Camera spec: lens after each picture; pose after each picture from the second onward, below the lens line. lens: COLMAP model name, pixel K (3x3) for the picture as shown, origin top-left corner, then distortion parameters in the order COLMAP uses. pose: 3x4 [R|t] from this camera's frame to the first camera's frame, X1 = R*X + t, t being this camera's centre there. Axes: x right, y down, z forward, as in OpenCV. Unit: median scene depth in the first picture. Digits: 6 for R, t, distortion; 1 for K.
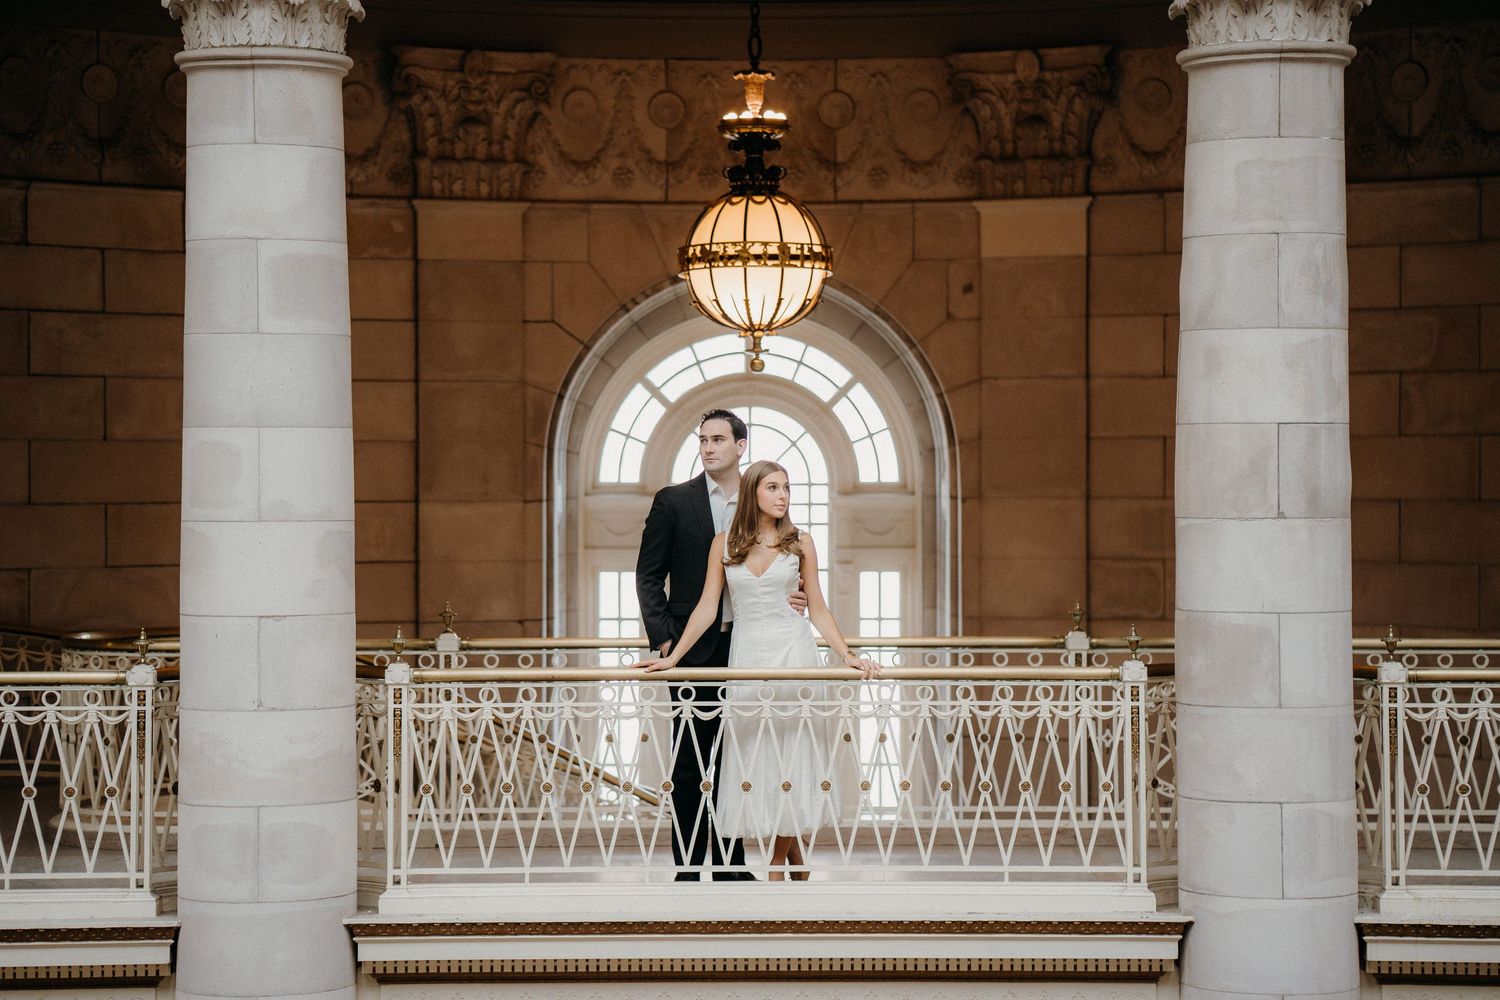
lens RADIAL K [[1495.8, 0, 749.9], [0, 1495.8, 498.3], [0, 0, 1]] dist [0.019546, 0.000000]
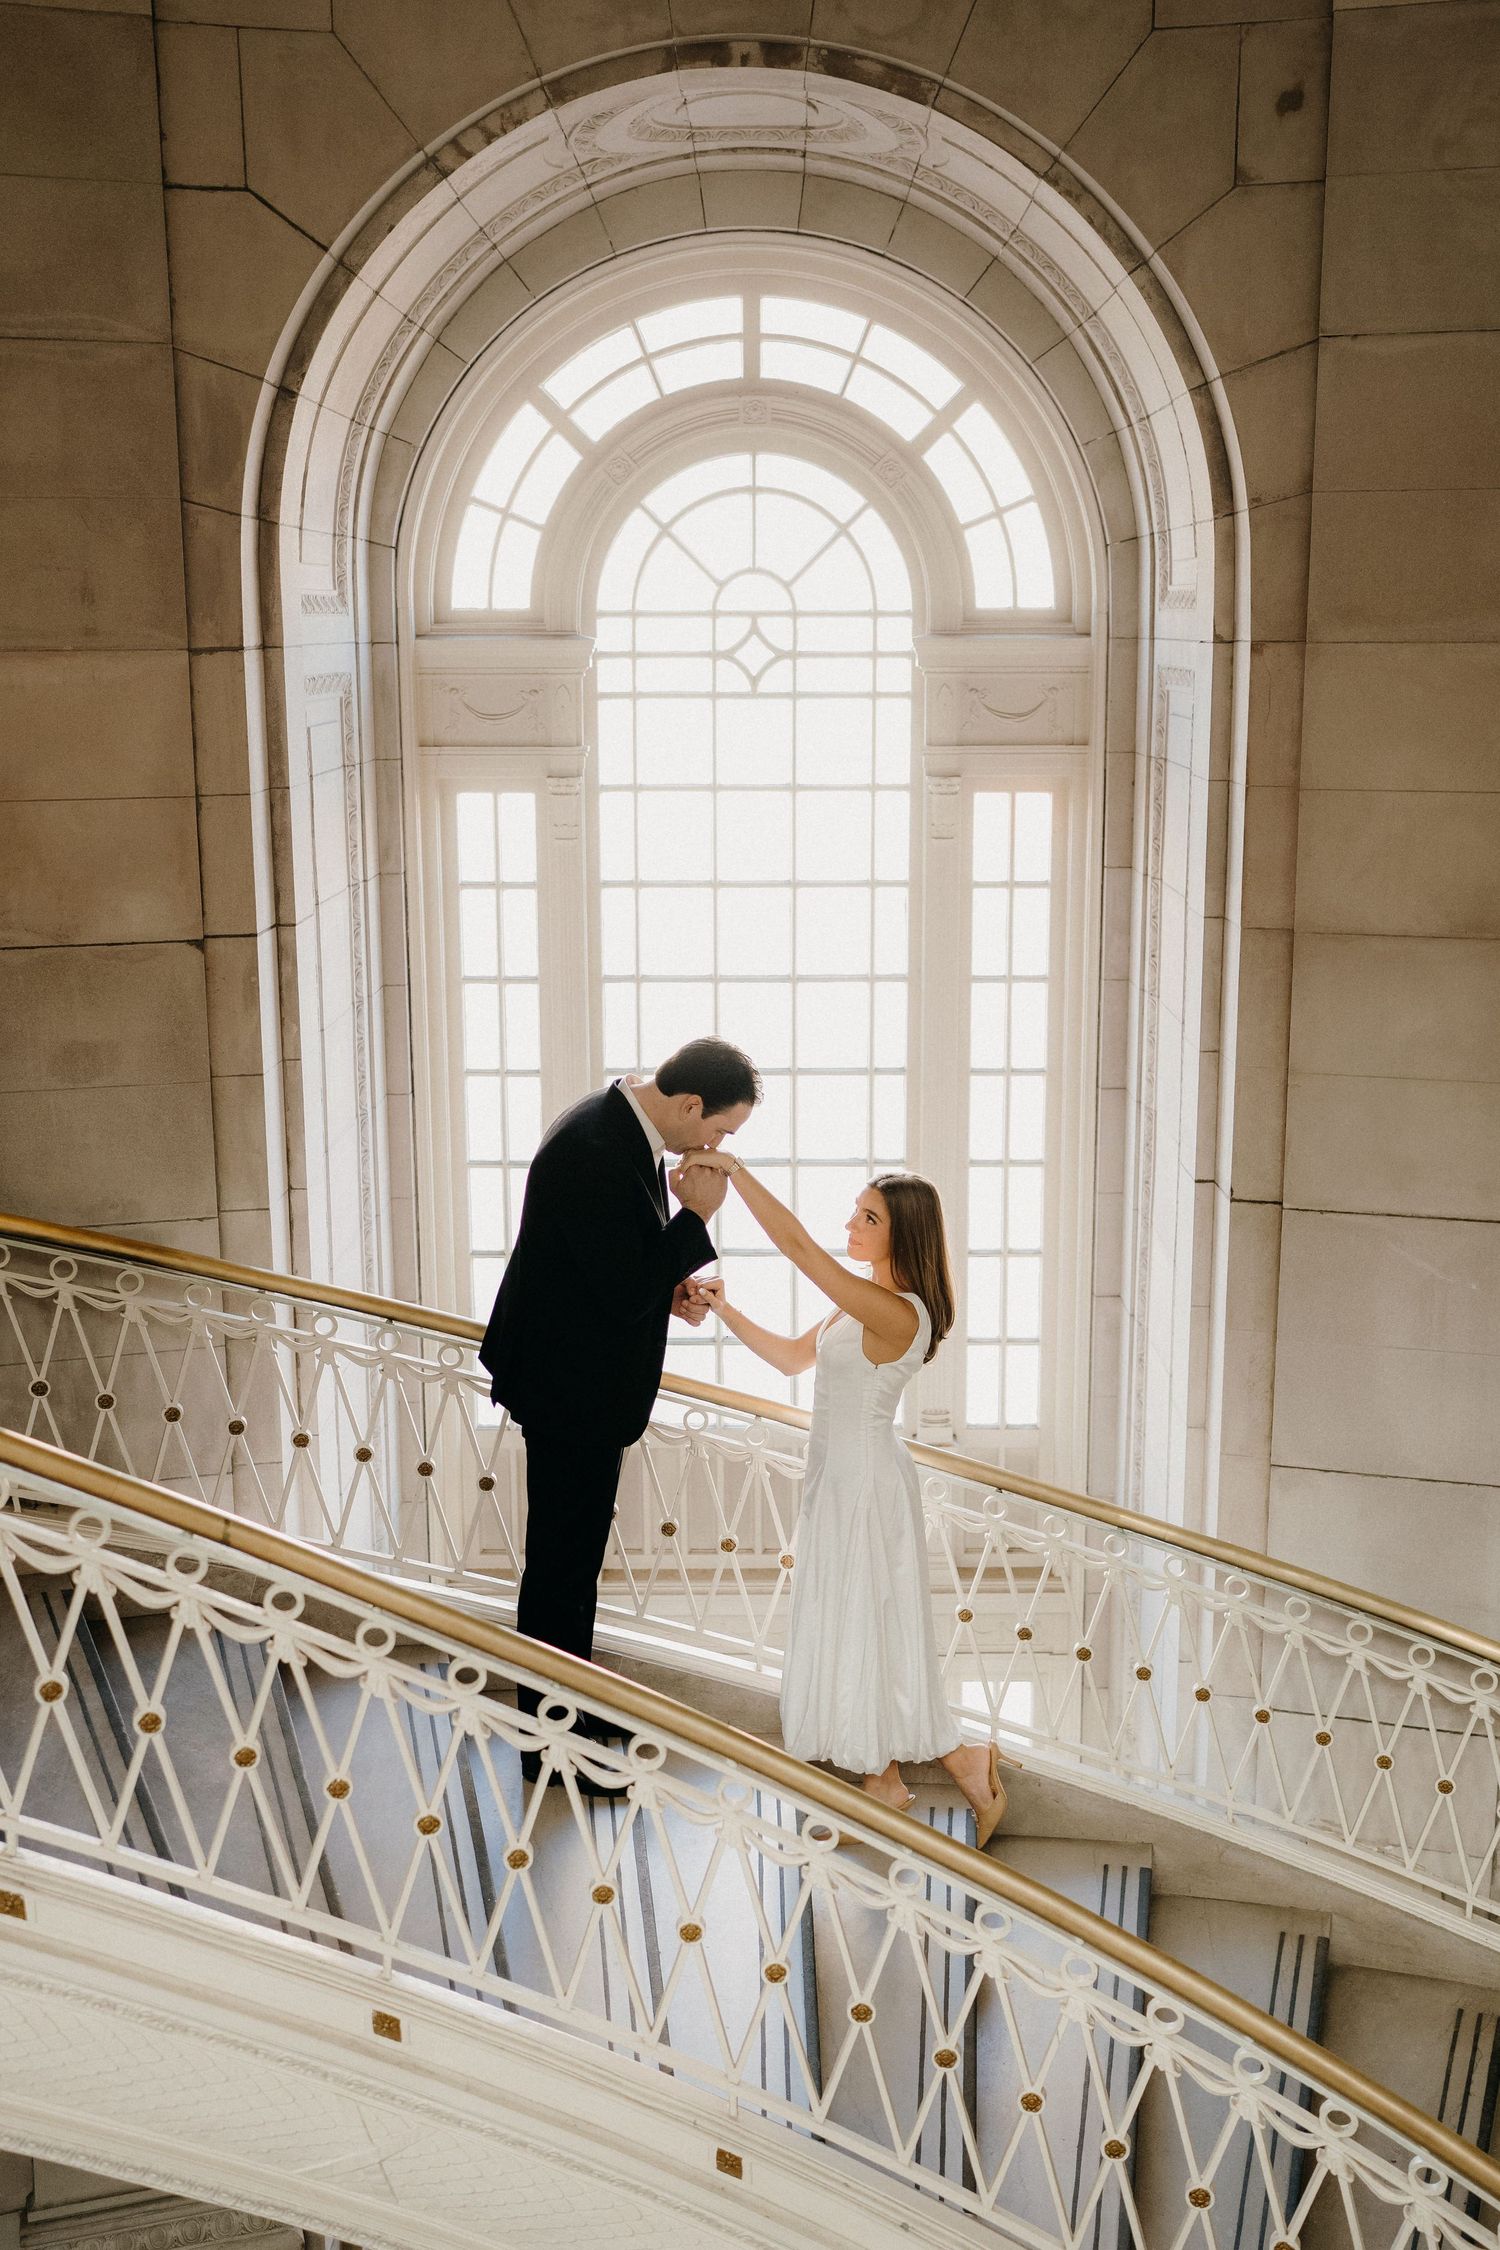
lens RADIAL K [[2243.8, 0, 807.0], [0, 2243.8, 1100.7], [0, 0, 1]] dist [0.019546, 0.000000]
pose [[0.999860, -0.003682, 0.016330, 0.004644], [0.000344, 0.979826, 0.199852, -0.000139], [-0.016736, -0.199819, 0.979690, 0.239329]]
